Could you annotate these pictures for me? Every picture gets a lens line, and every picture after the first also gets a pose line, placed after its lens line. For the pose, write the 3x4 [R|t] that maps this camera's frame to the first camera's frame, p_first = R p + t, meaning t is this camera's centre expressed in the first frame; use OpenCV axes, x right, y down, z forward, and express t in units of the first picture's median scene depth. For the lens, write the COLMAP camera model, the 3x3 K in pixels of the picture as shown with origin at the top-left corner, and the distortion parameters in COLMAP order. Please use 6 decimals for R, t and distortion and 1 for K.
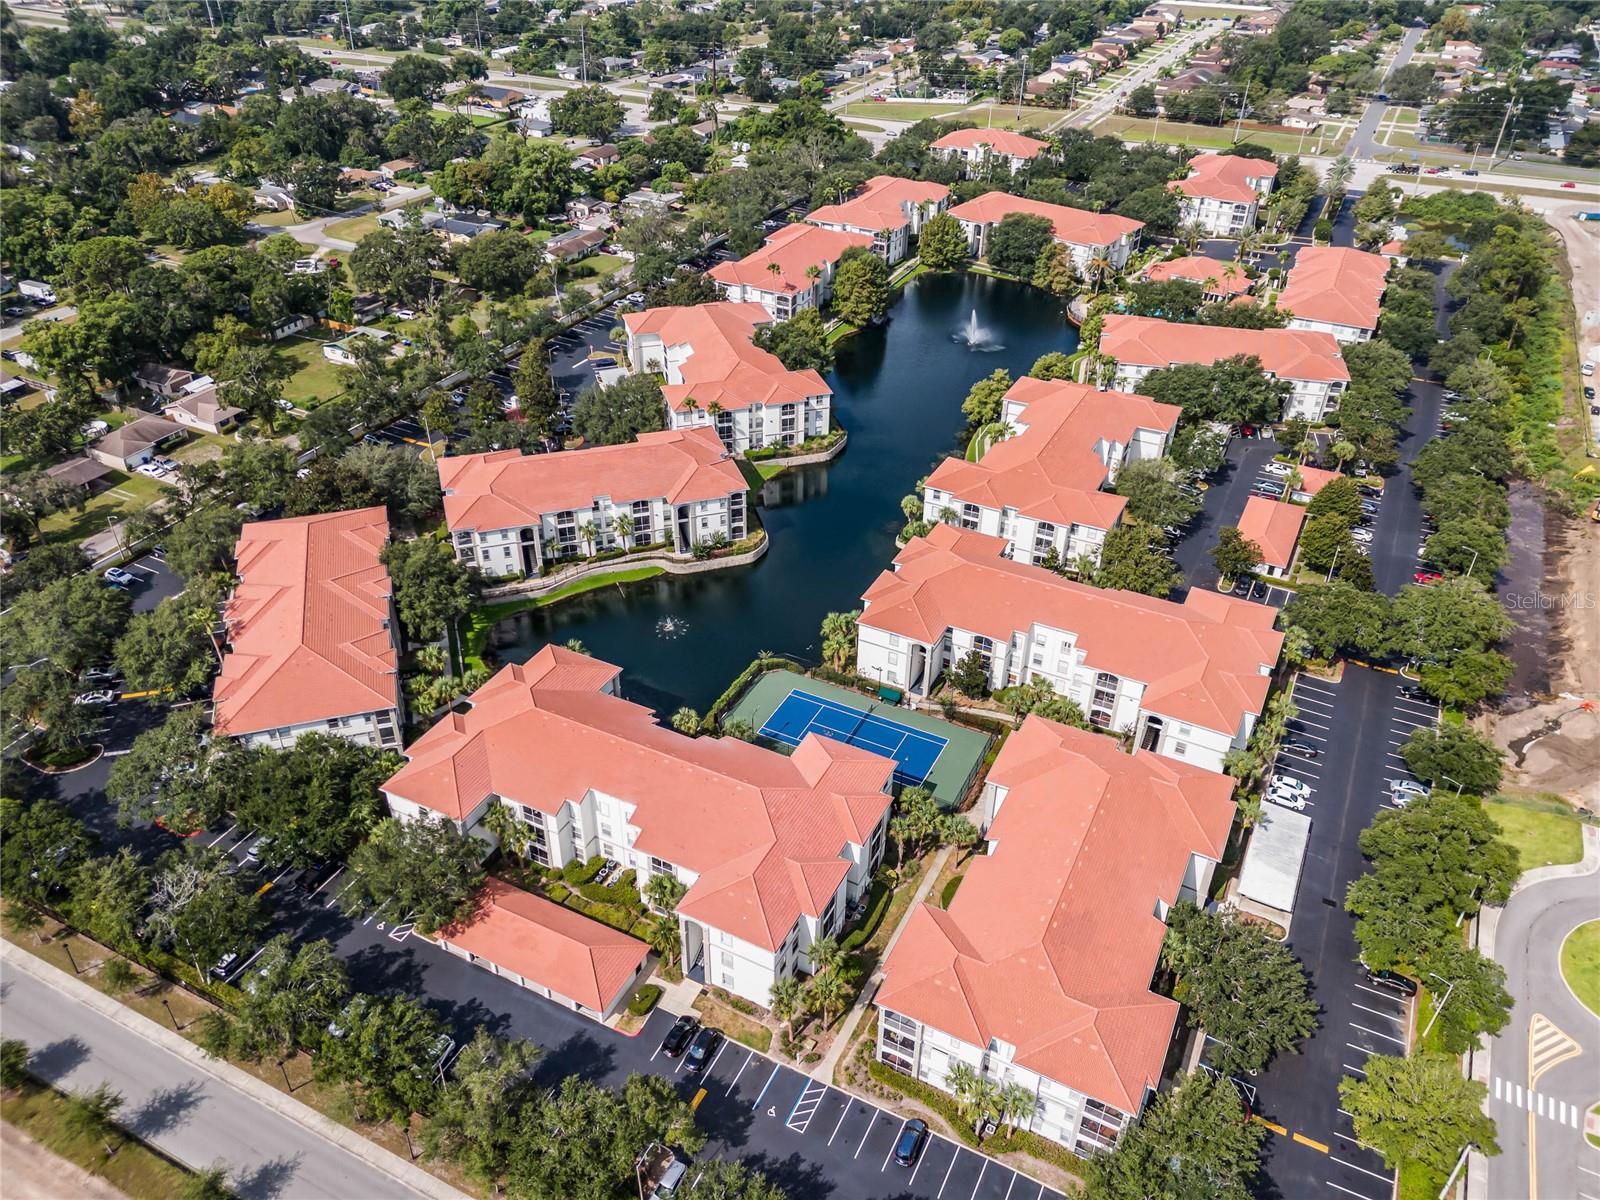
lens RADIAL K [[1173.1, 0, 796.0], [0, 1173.1, 596.7], [0, 0, 1]] dist [0.070833, -0.080467]
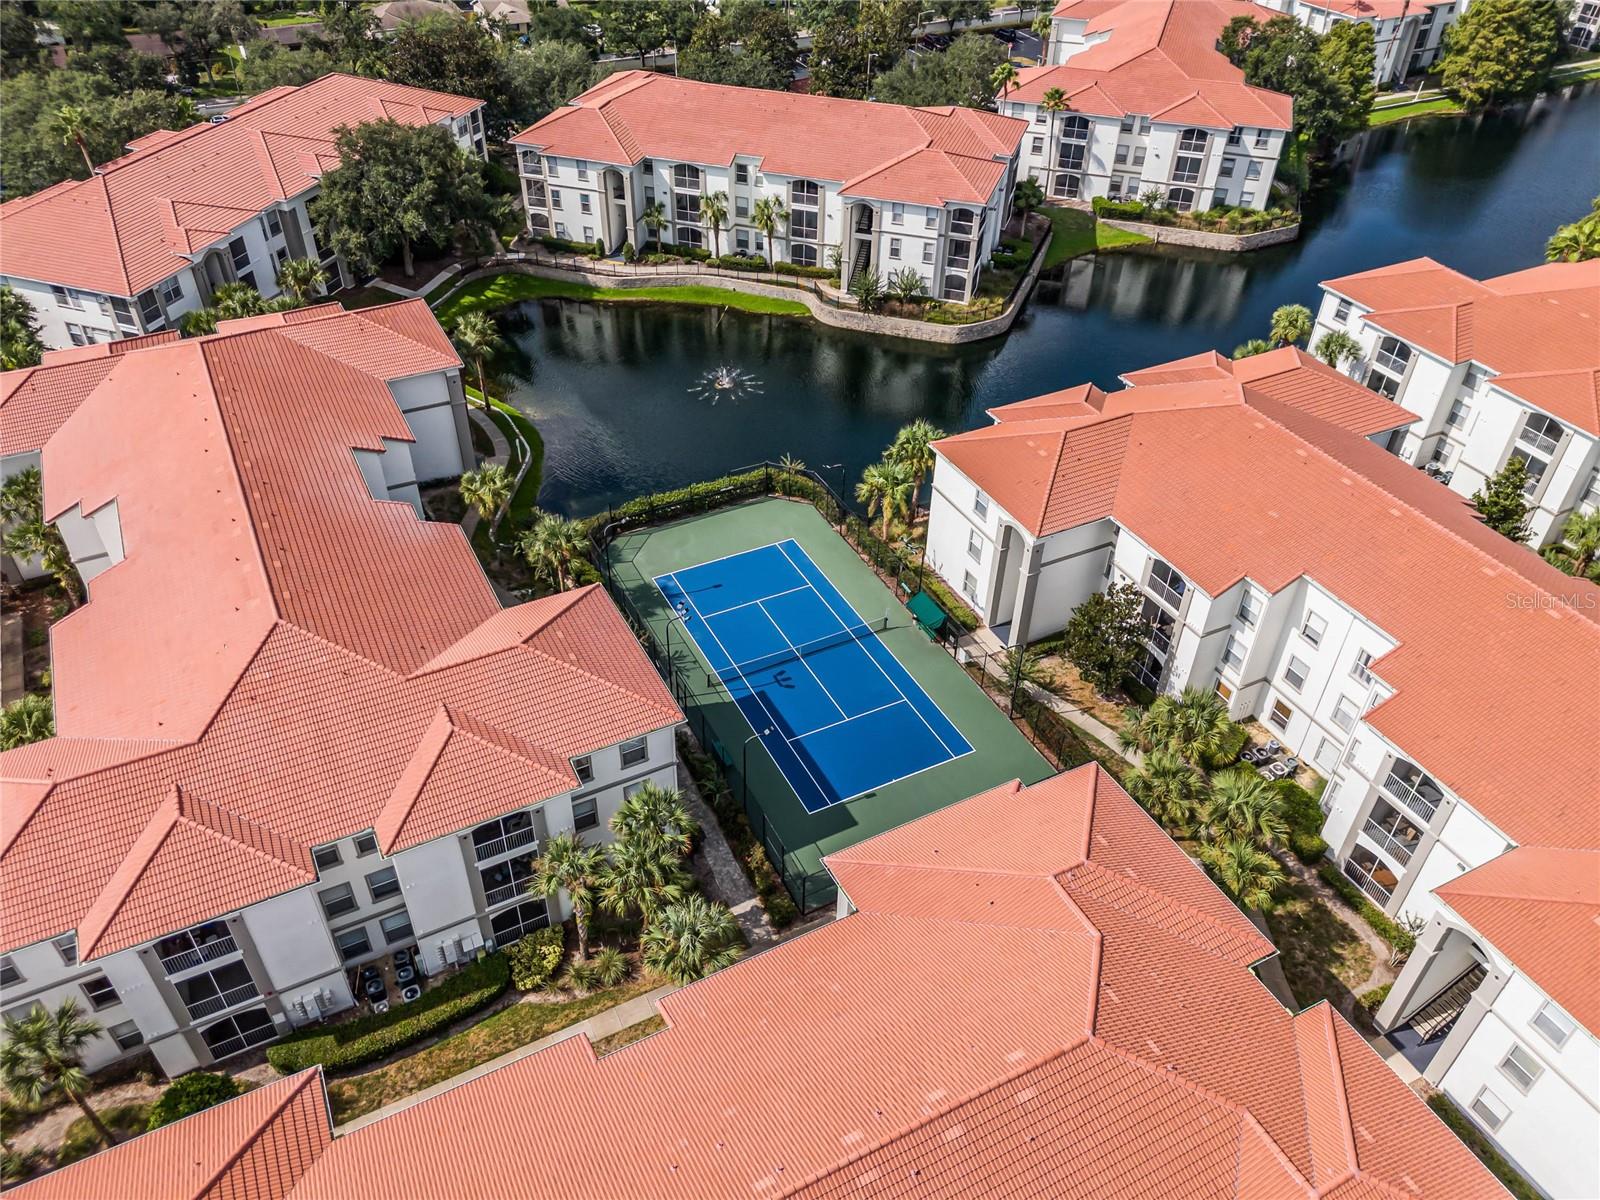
lens RADIAL K [[1173.1, 0, 796.0], [0, 1173.1, 596.7], [0, 0, 1]] dist [0.070833, -0.080467]
pose [[0.810980, 0.368890, -0.454127, 0.205103], [-0.332604, 0.929245, 0.160867, 0.017796], [0.481338, 0.020584, 0.876294, 0.480294]]
